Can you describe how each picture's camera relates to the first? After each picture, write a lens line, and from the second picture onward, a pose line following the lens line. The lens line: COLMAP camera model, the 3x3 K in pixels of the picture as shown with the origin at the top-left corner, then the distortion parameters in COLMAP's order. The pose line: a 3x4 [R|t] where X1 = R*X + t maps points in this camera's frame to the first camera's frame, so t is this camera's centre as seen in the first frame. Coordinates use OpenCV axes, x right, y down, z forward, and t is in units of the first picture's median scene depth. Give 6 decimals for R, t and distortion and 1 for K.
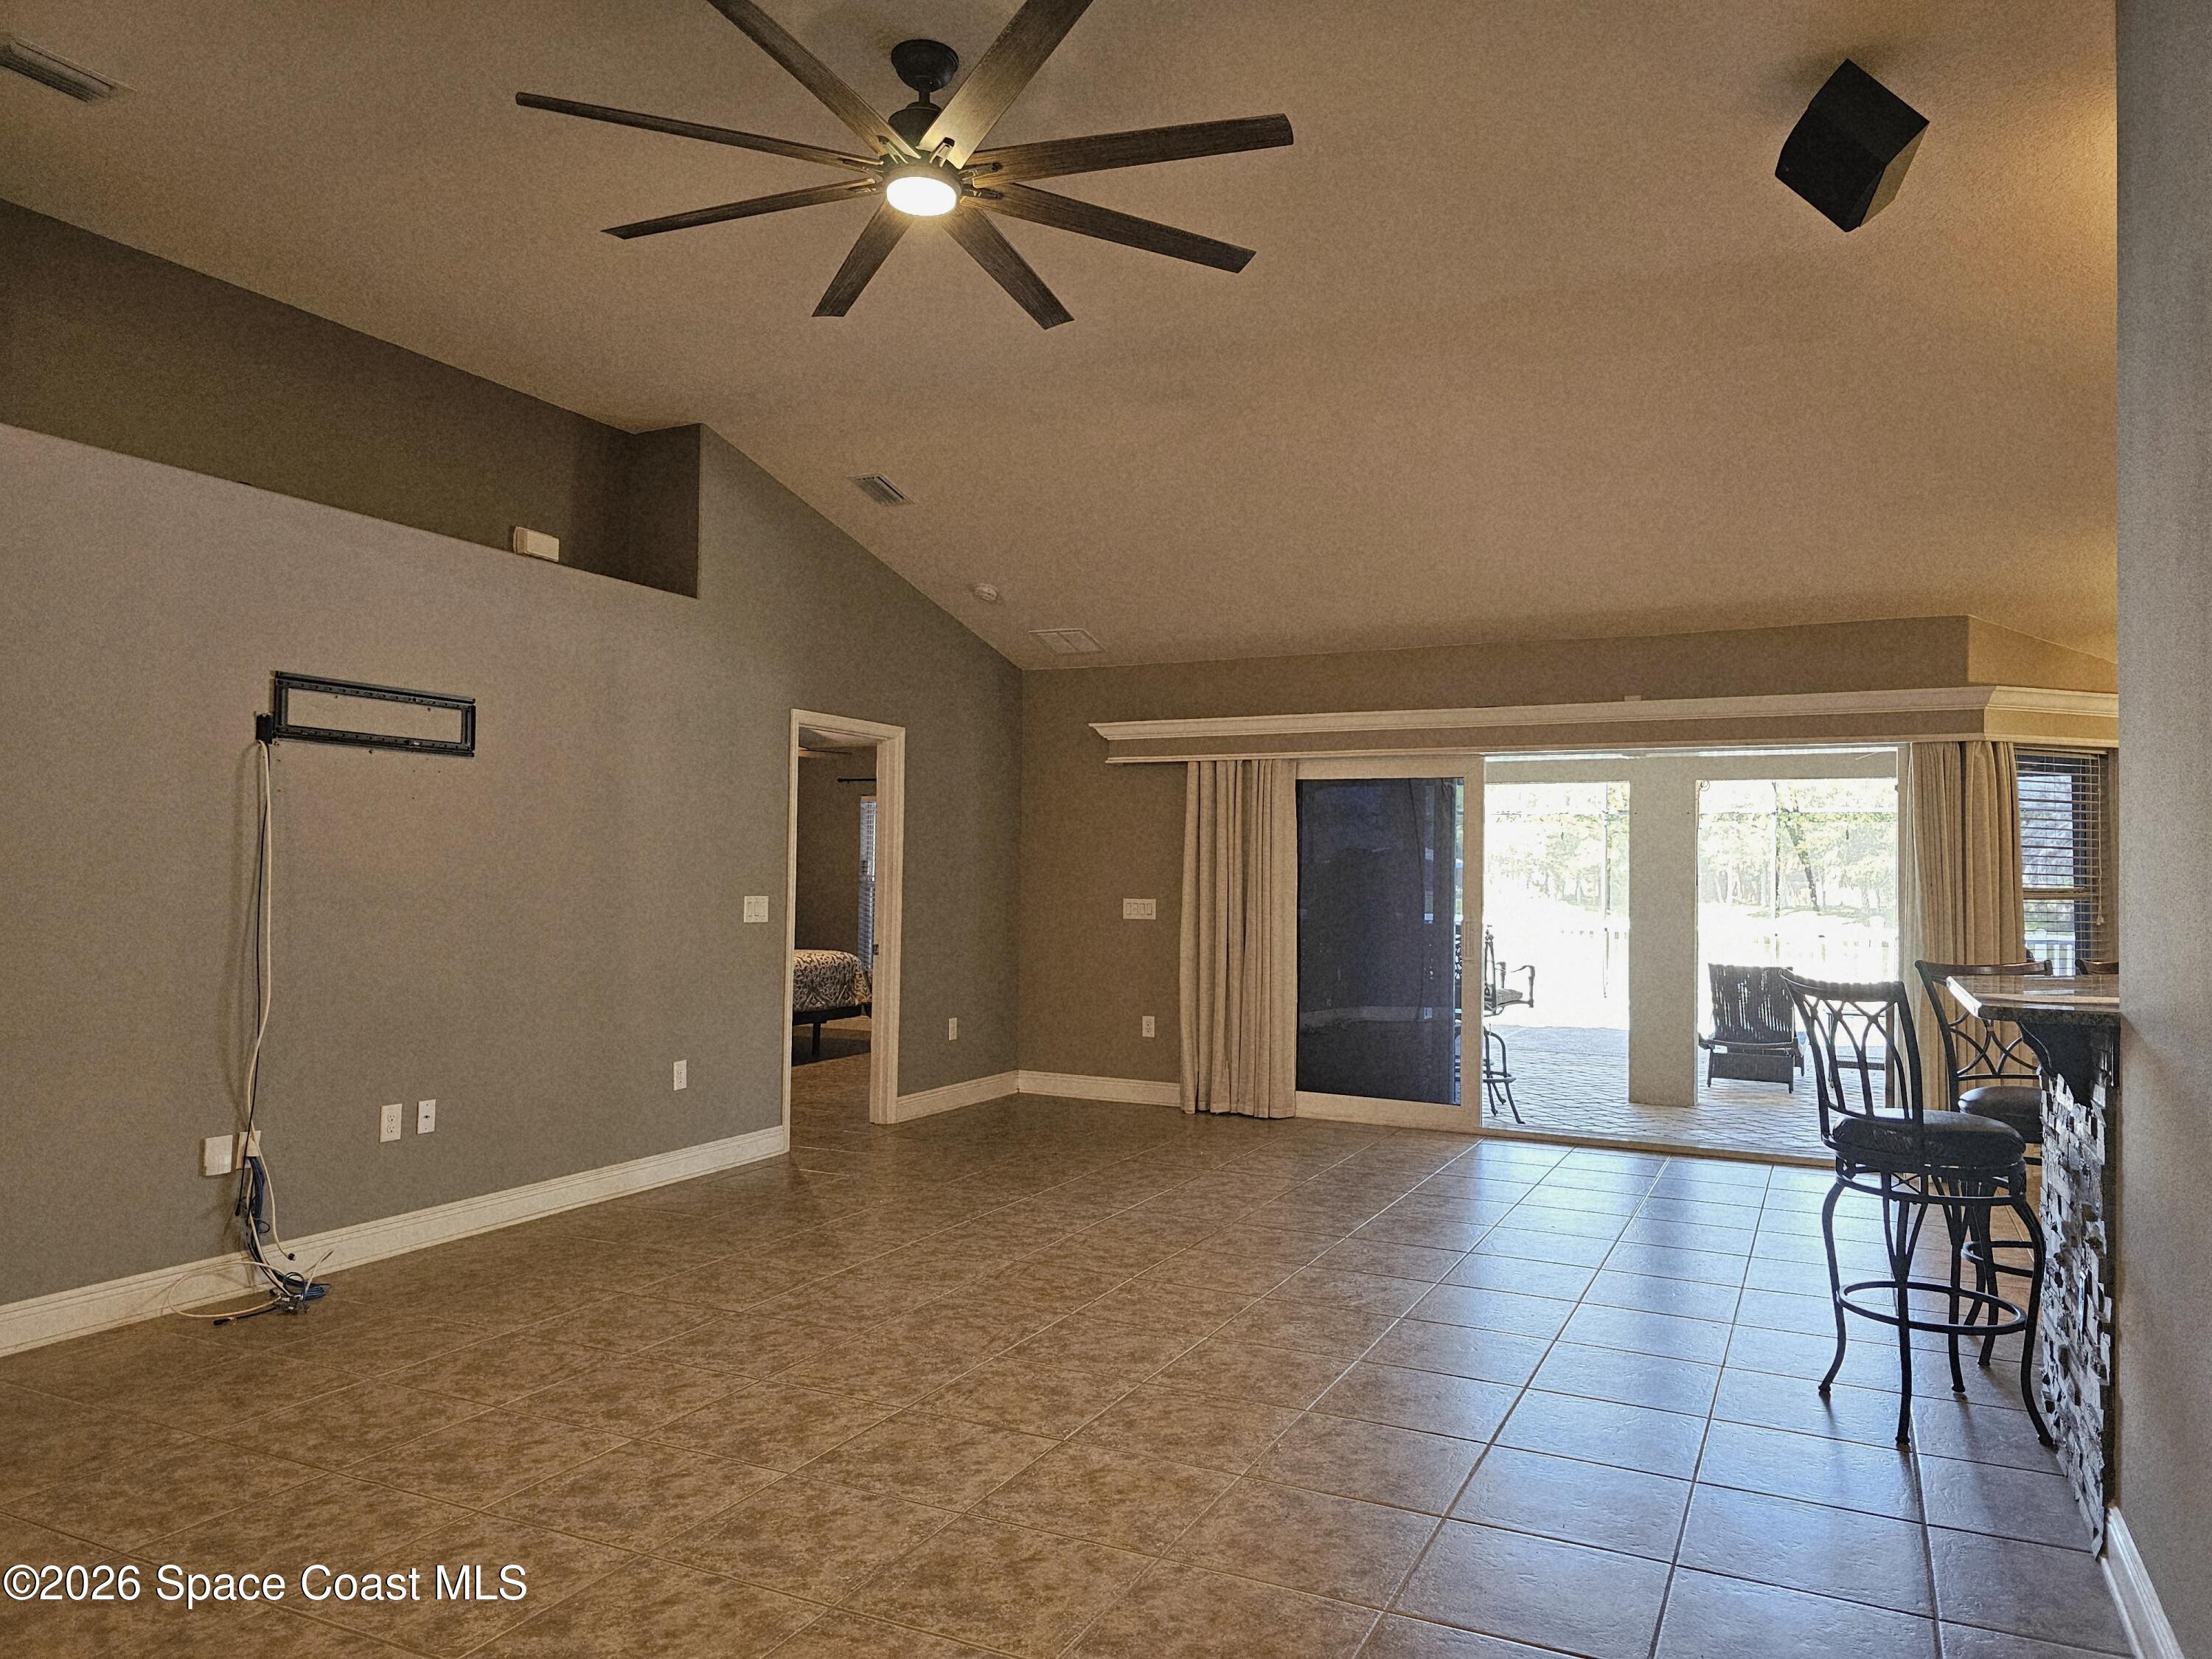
lens RADIAL K [[1477.0, 0, 1112.1], [0, 1477.0, 833.4], [0, 0, 1]] dist [0.063152, -0.053871]
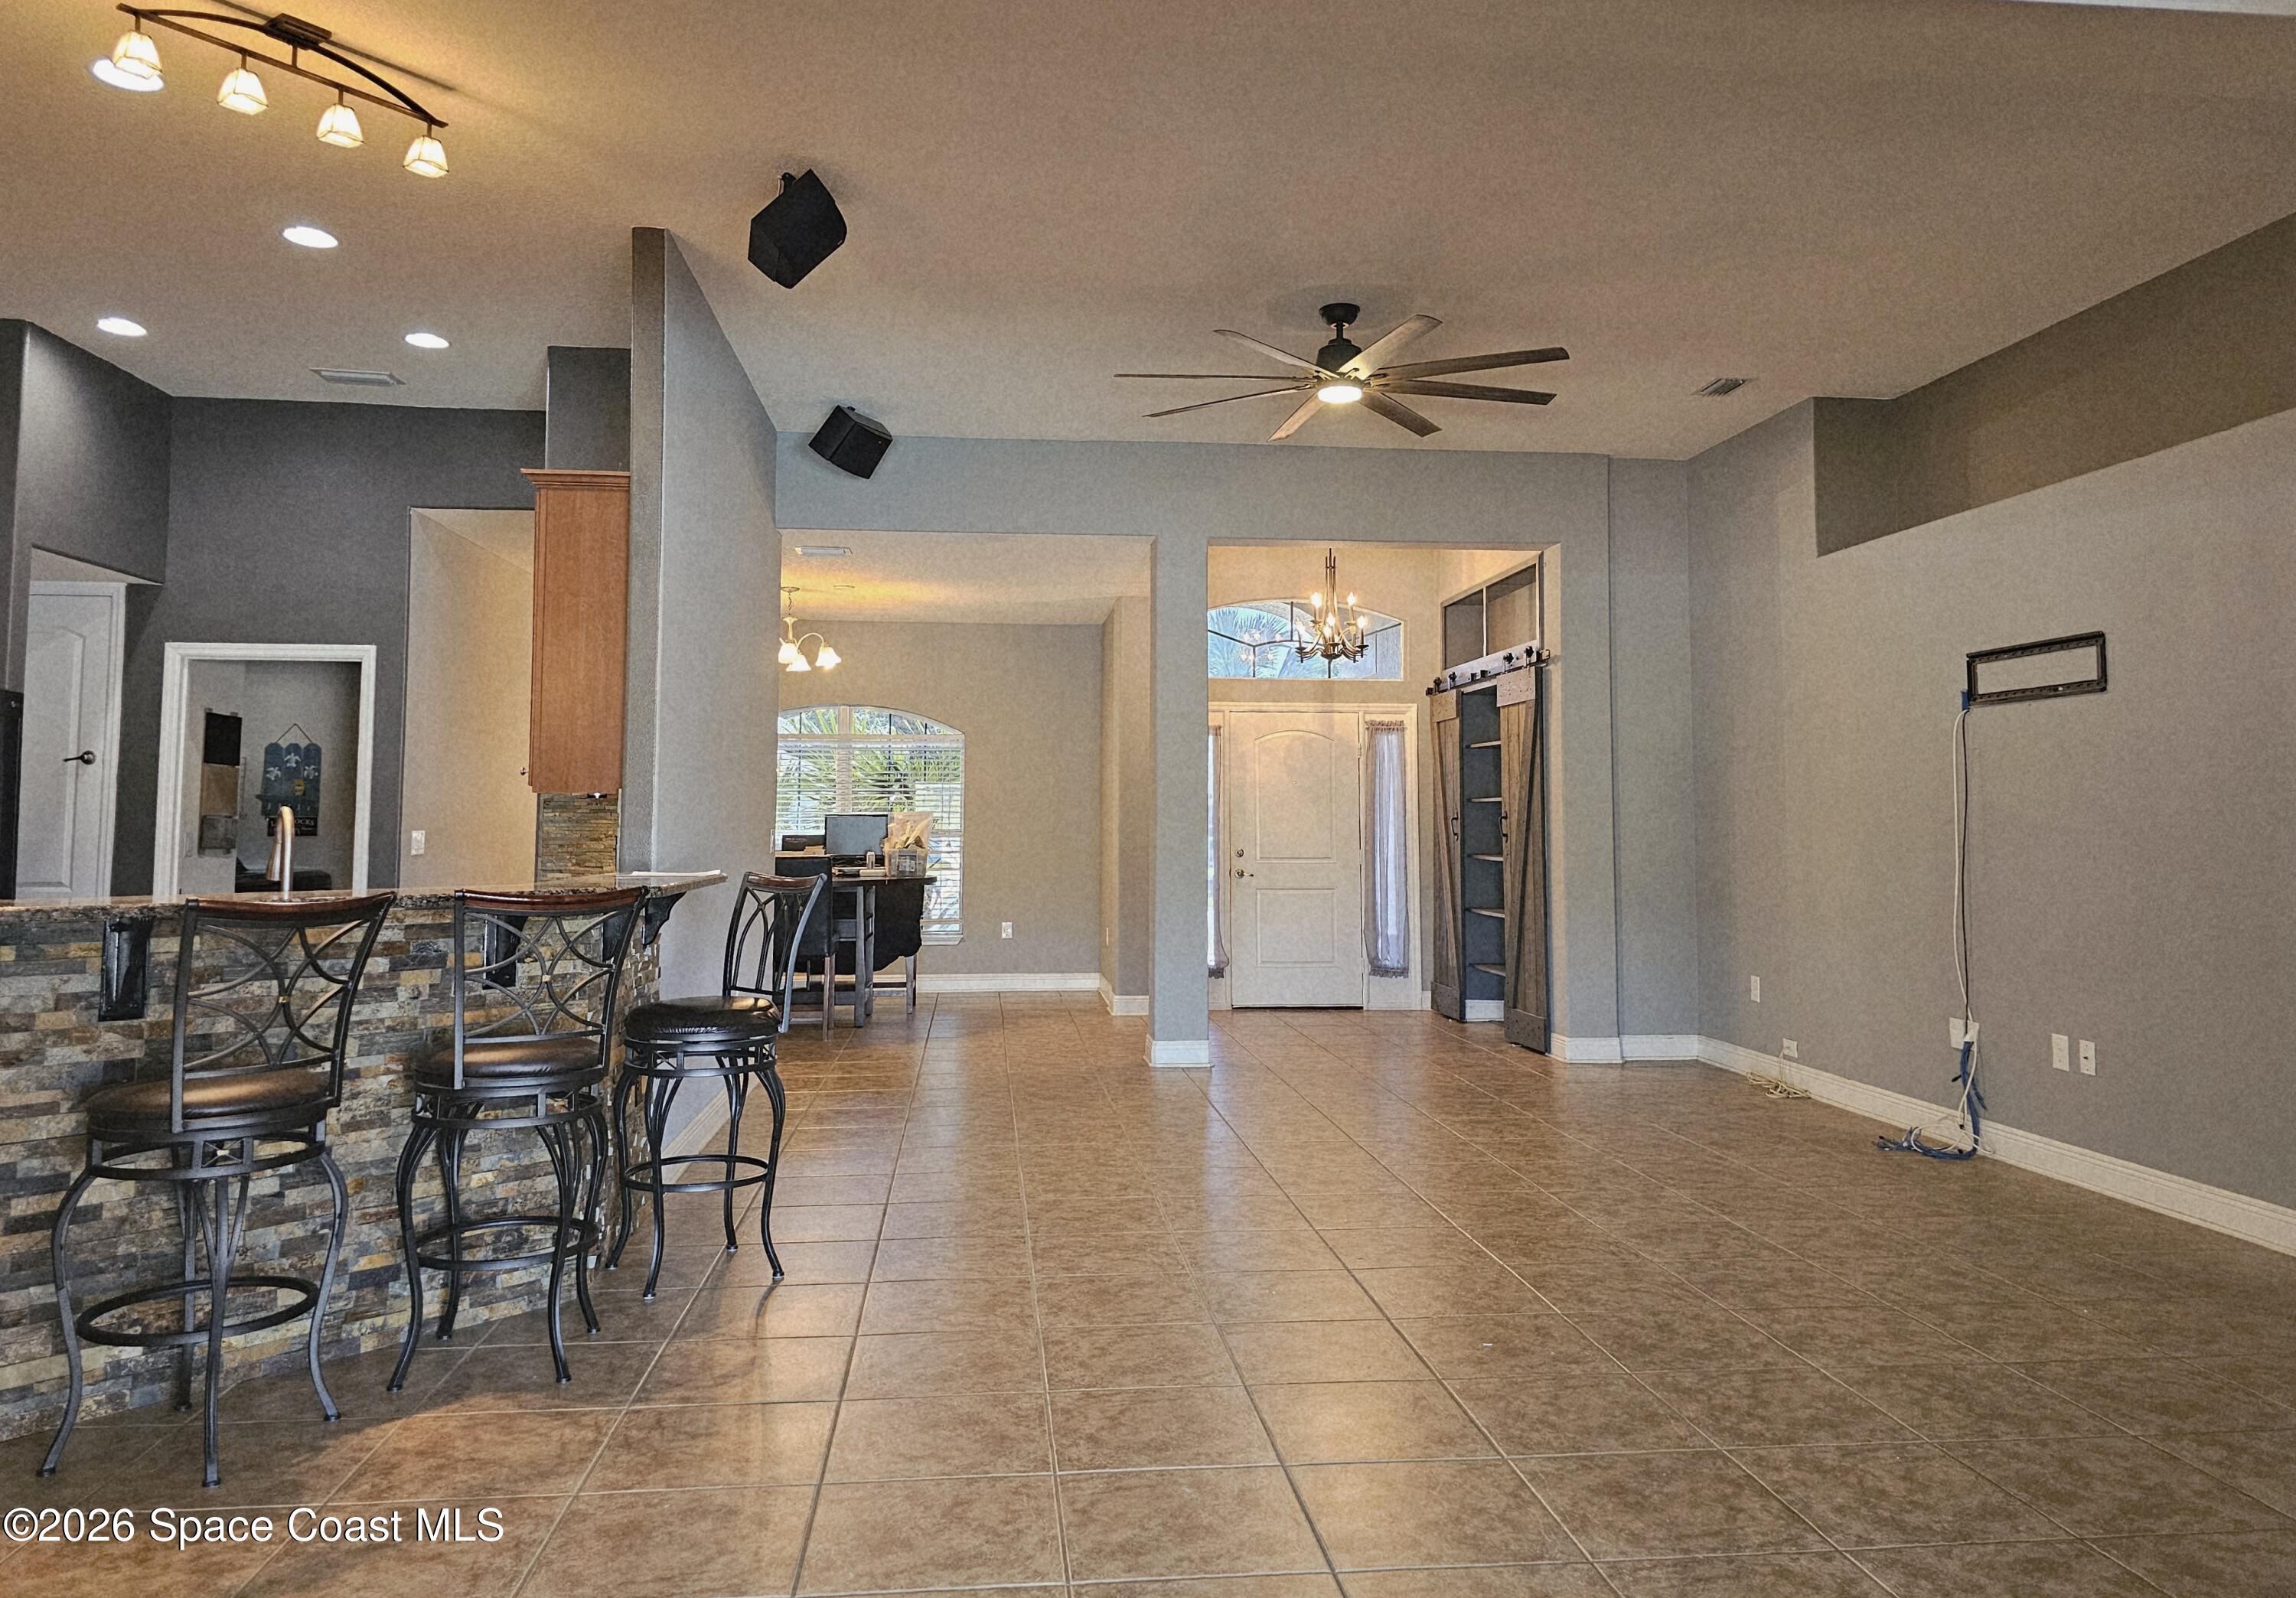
lens RADIAL K [[1575.8, 0, 1154.2], [0, 1575.8, 719.6], [0, 0, 1]] dist [0.073262, -0.069033]
pose [[-0.842992, -0.052135, -0.535393, 0.709366], [-0.000141, 0.995314, -0.096699, 0.074185], [0.537926, -0.081441, -0.839049, 1.720460]]
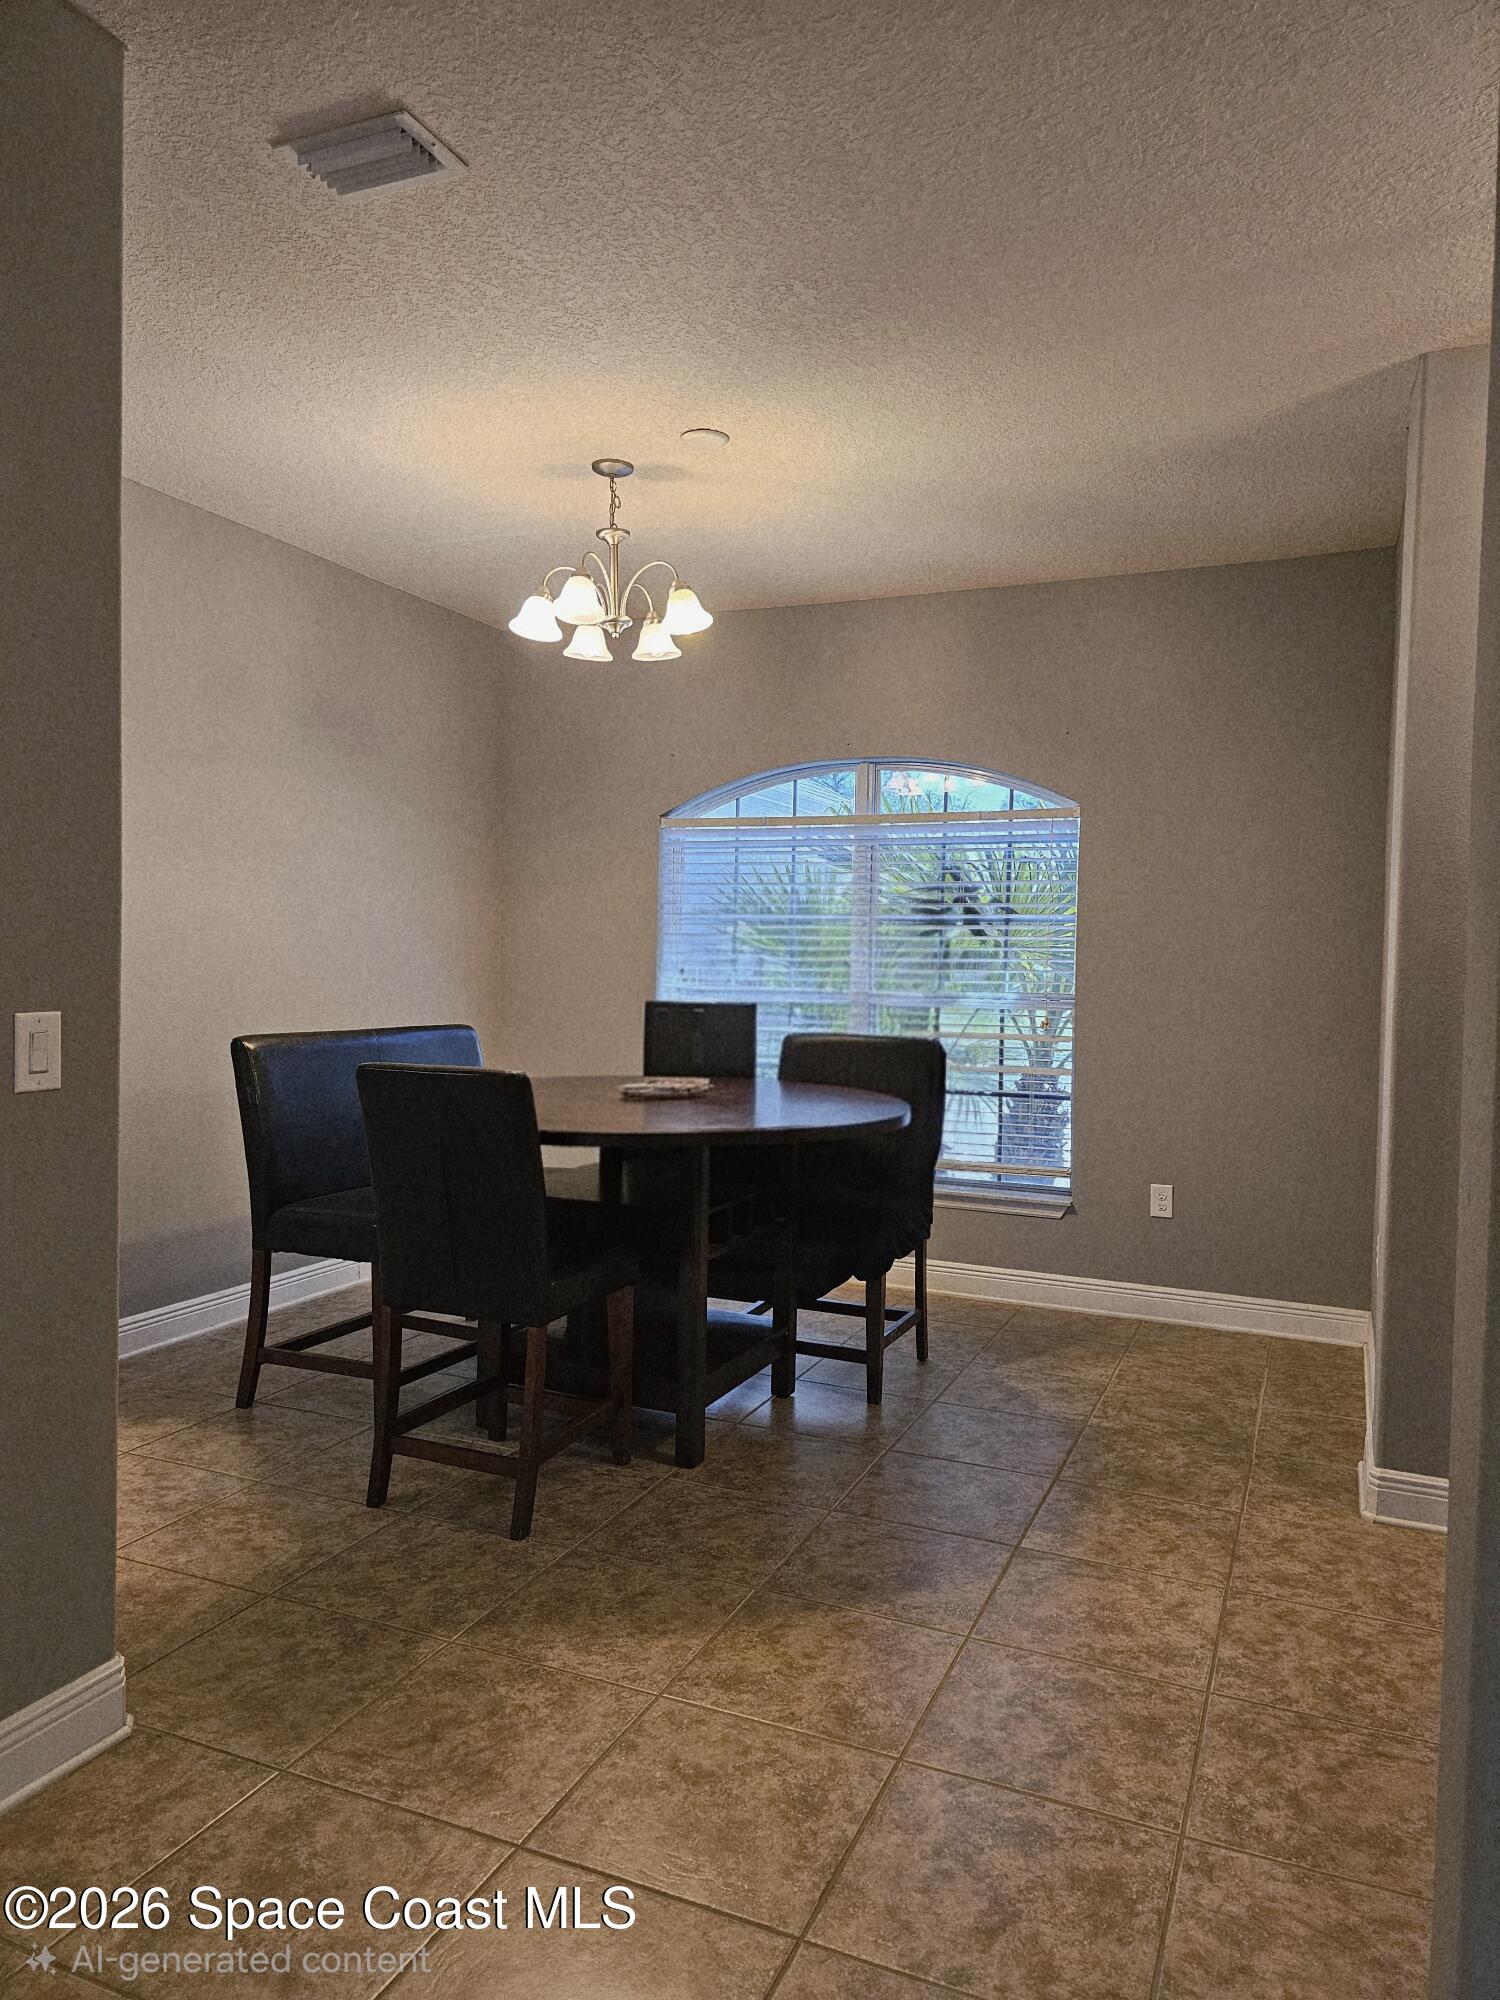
lens RADIAL K [[1339.0, 0, 776.5], [0, 1339.0, 964.2], [0, 0, 1]] dist [0.058245, -0.055226]
pose [[-0.997046, -0.036246, -0.067719, -0.055799], [-0.035045, 0.999208, -0.018833, 0.010821], [0.068348, -0.016404, -0.997527, 0.528221]]
